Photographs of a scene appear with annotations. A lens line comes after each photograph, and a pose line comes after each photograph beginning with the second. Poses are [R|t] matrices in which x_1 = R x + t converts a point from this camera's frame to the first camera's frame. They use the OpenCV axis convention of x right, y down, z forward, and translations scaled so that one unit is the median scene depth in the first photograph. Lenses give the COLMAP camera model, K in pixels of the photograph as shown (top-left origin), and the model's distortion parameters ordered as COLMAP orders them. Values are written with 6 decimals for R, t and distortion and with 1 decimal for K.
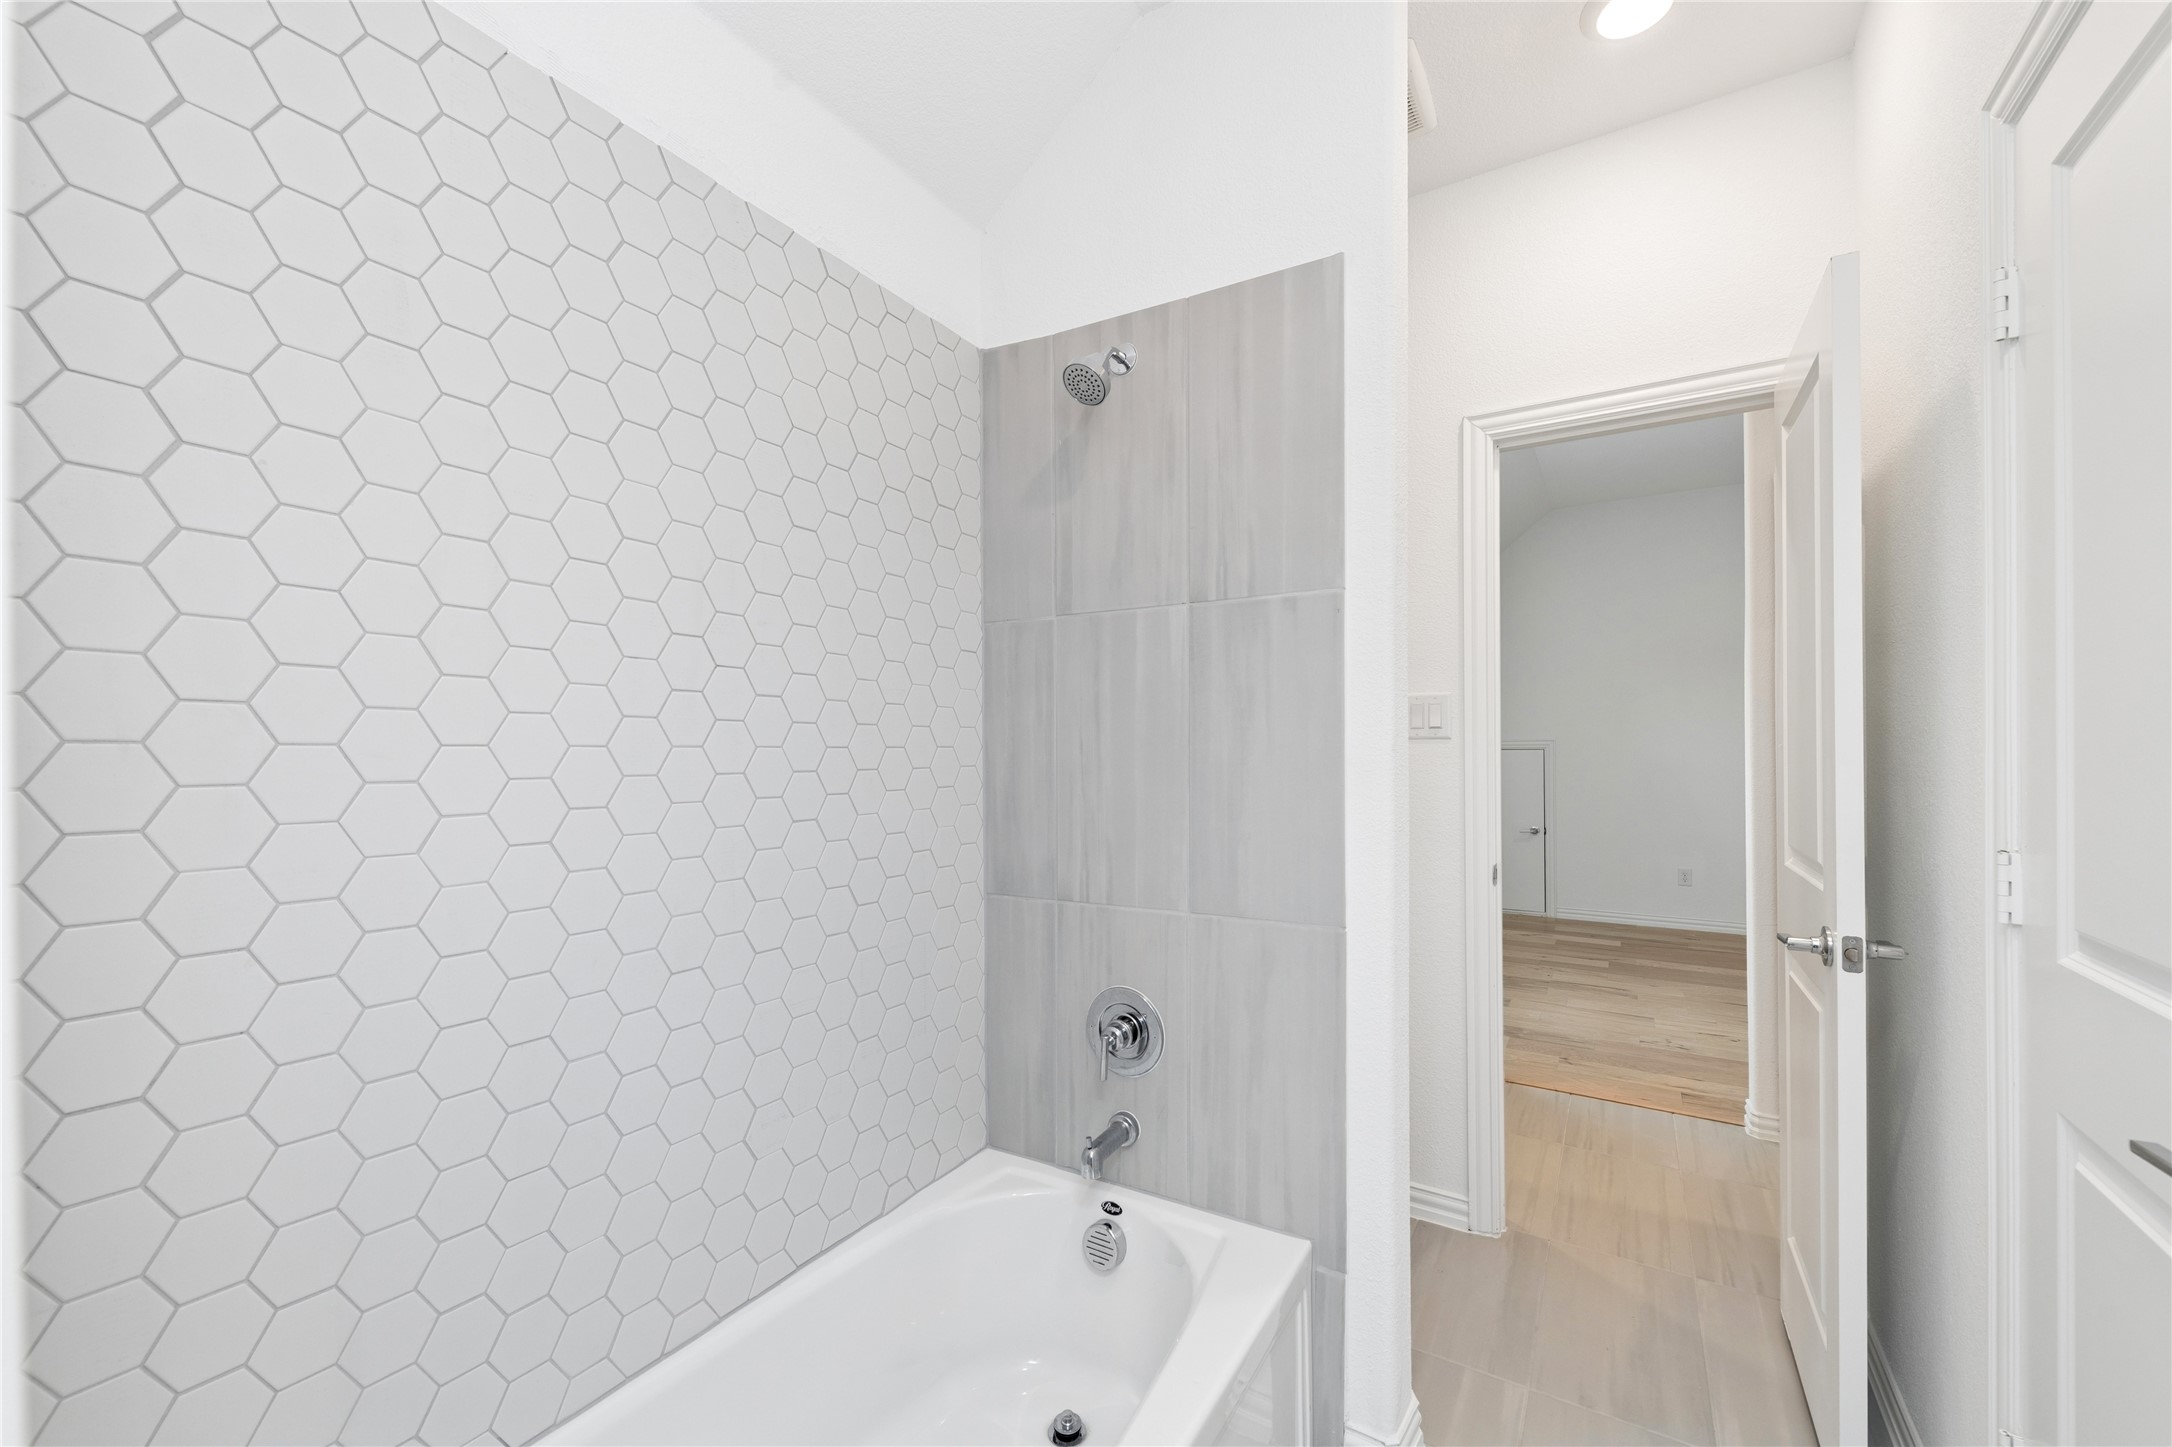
lens RADIAL K [[859.6, 0, 1076.6], [0, 859.6, 736.0], [0, 0, 1]] dist [-0.001446, -0.000399]
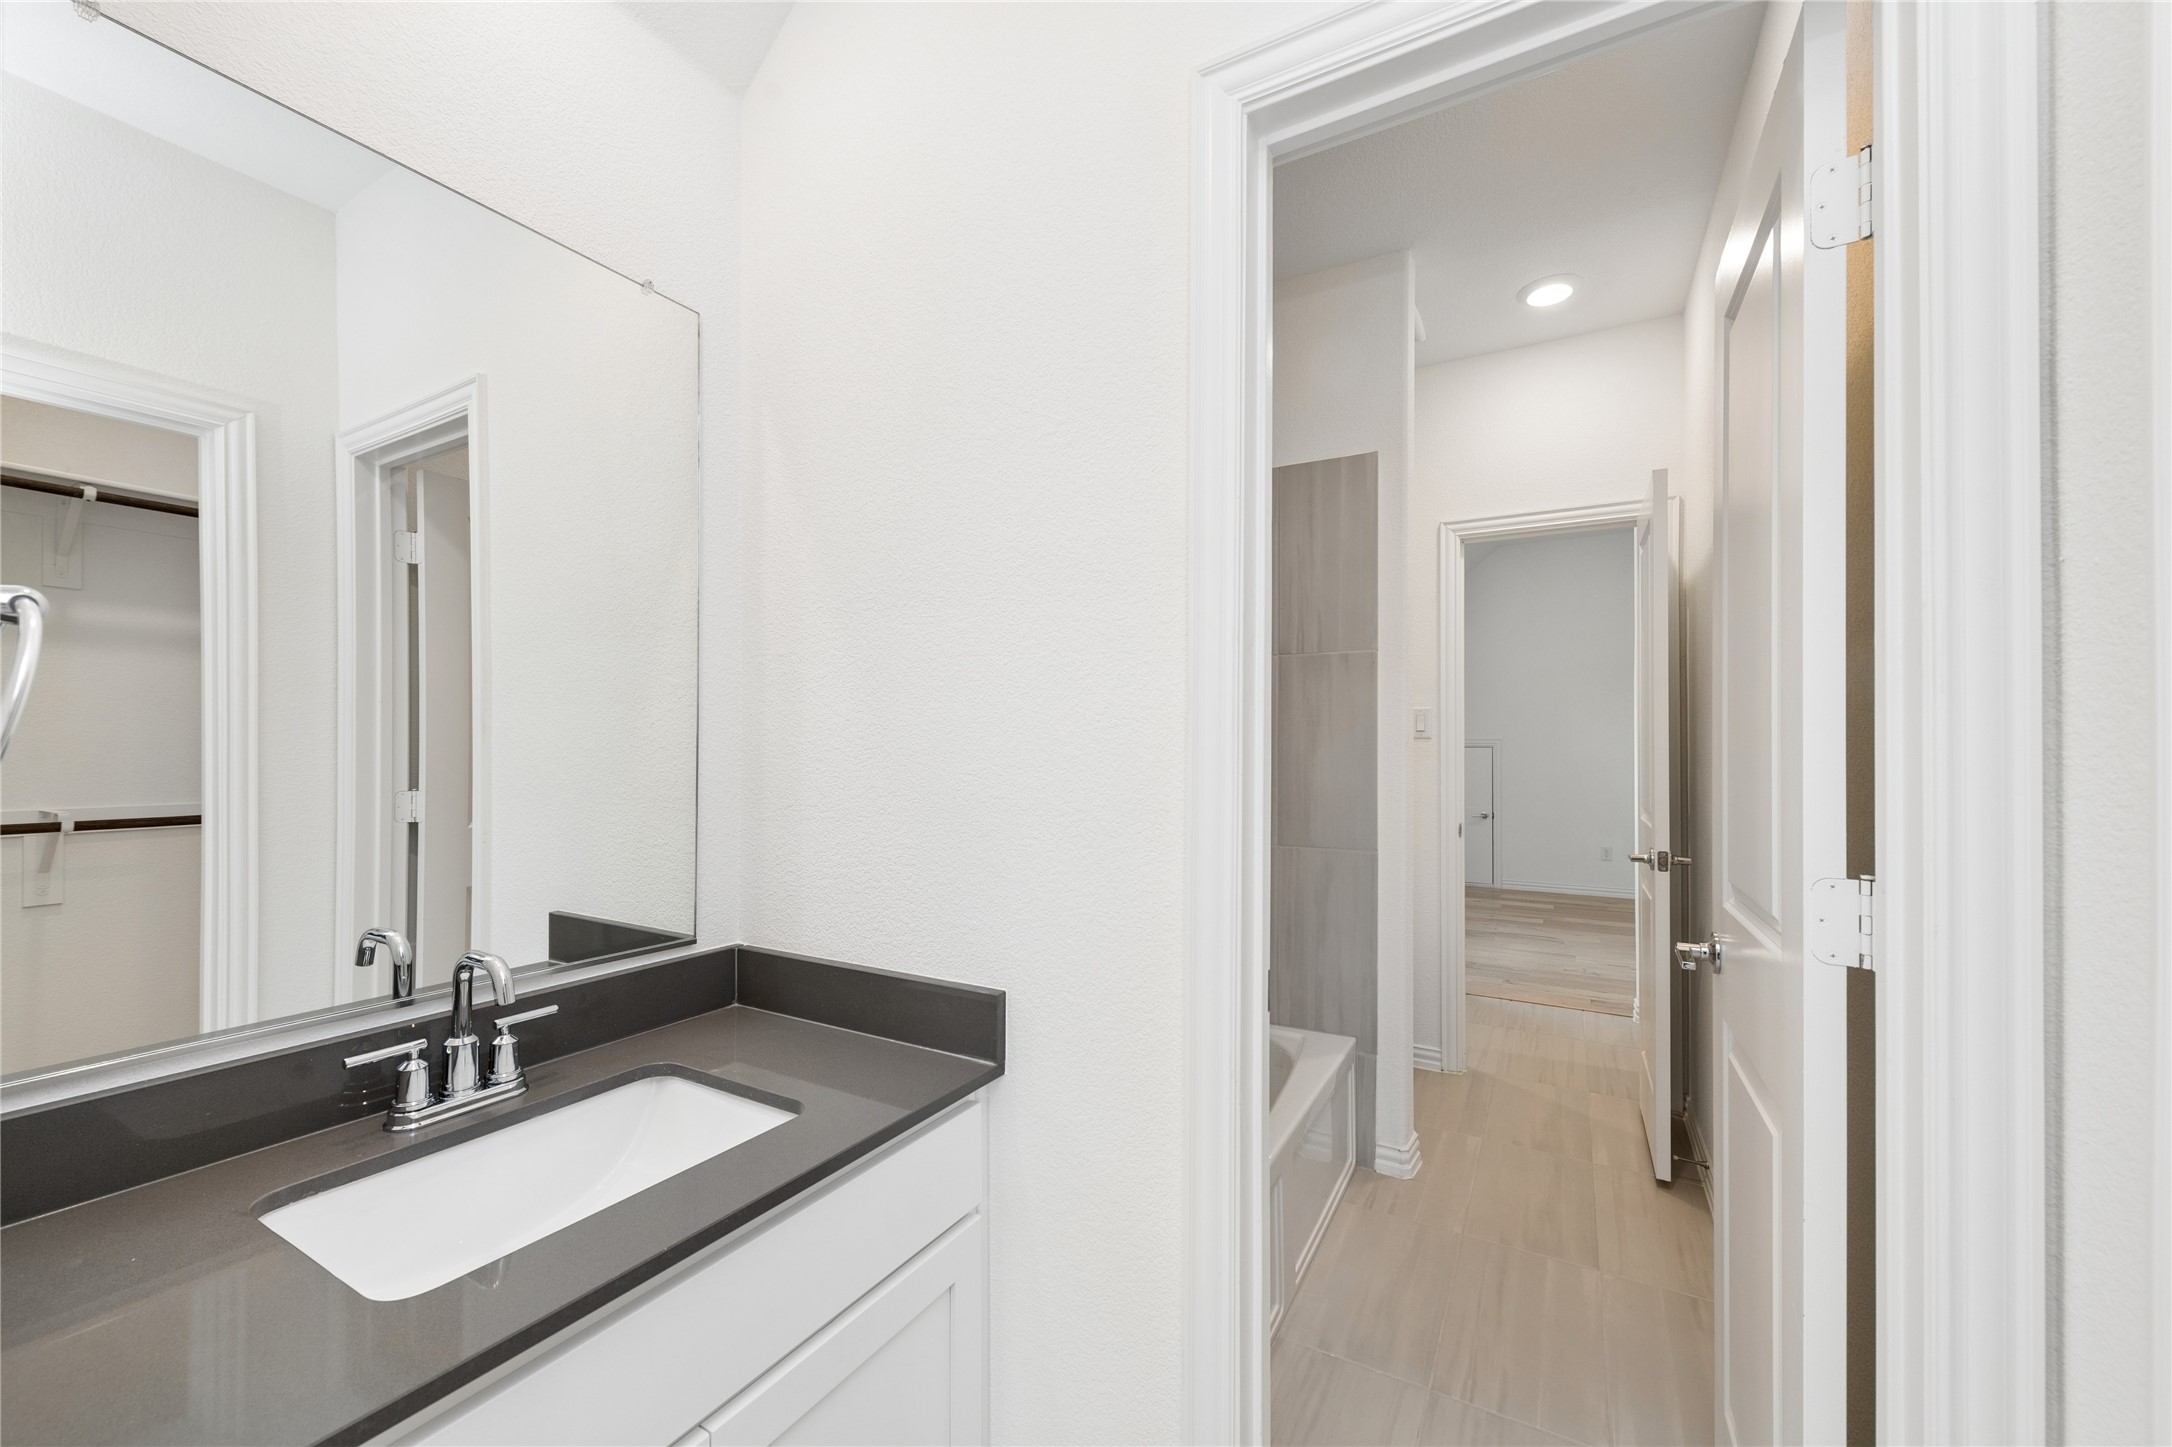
lens RADIAL K [[860.7, 0, 1056.9], [0, 860.7, 731.3], [0, 0, 1]] dist [-0.002130, -0.000617]
pose [[0.999538, 0.005830, 0.029821, -0.255275], [-0.005756, 0.999980, -0.002584, -0.002134], [-0.029835, 0.002412, 0.999552, -0.466320]]
